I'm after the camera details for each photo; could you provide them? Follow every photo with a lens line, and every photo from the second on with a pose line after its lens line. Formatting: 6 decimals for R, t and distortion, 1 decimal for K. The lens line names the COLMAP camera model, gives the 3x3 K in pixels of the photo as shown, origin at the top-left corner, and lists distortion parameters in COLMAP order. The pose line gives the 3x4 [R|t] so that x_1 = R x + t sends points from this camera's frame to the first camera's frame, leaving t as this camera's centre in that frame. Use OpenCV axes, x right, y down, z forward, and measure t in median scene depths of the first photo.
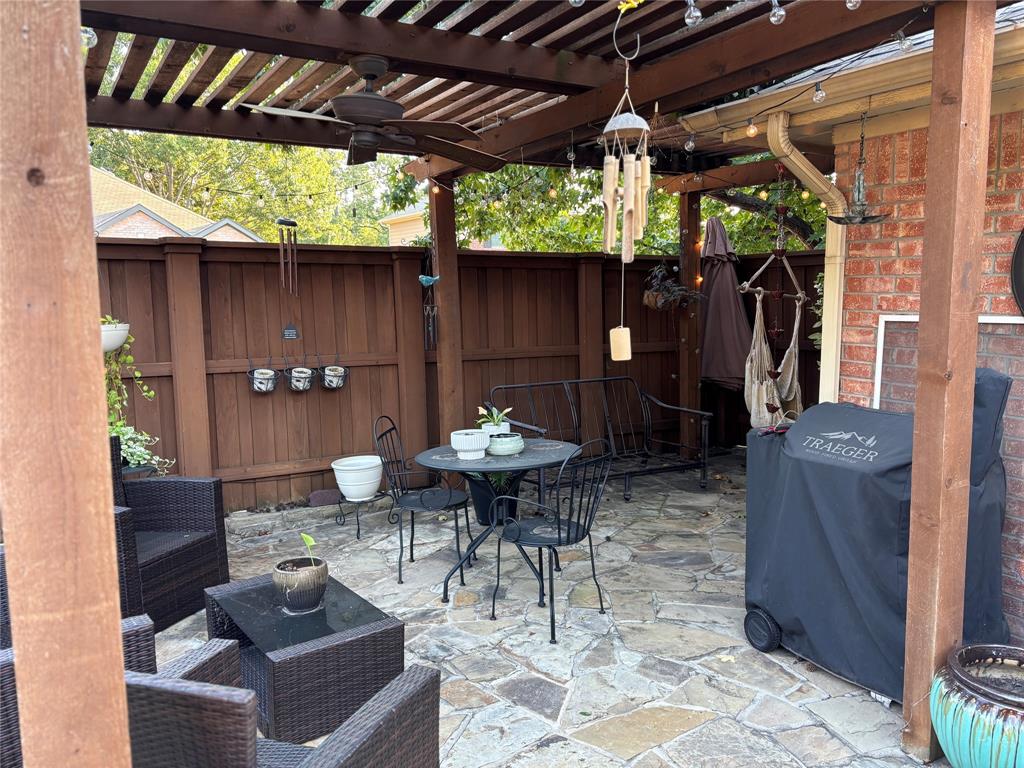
lens RADIAL K [[778.3, 0, 515.4], [0, 778.3, 386.6], [0, 0, 1]] dist [0.055562, -0.074396]
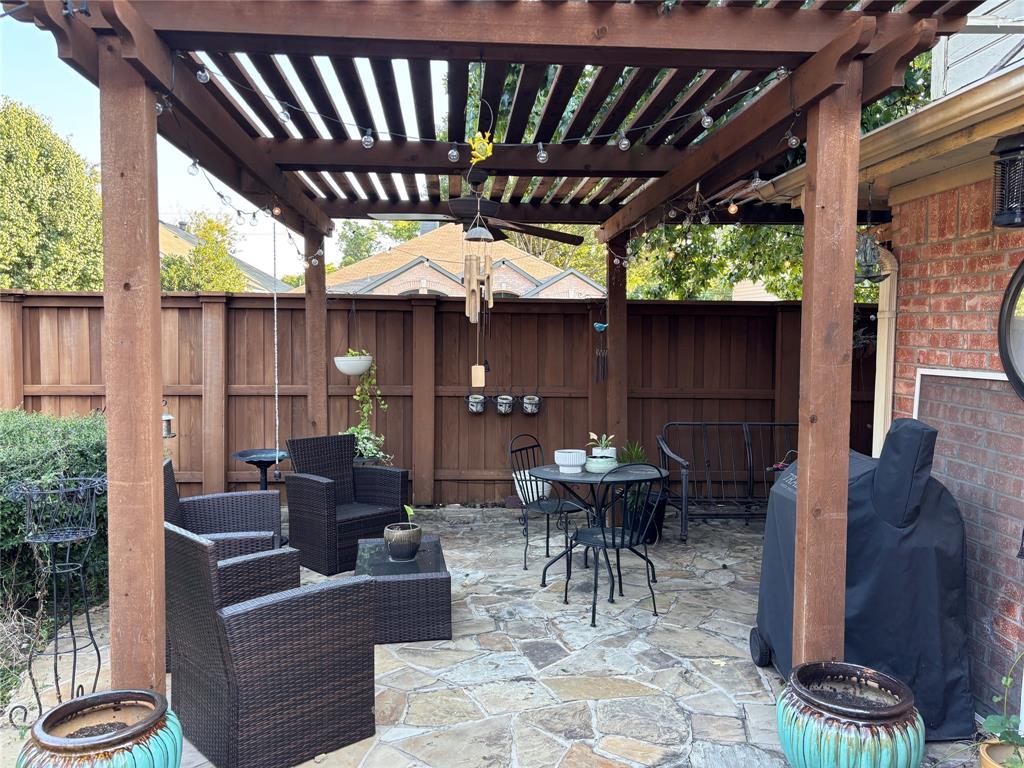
lens RADIAL K [[780.2, 0, 510.6], [0, 780.2, 387.4], [0, 0, 1]] dist [0.055891, -0.132482]
pose [[0.886449, 0.047720, -0.460360, 0.455298], [-0.071207, 0.996889, -0.033777, 0.007078], [0.457316, 0.062722, 0.887089, -0.155882]]
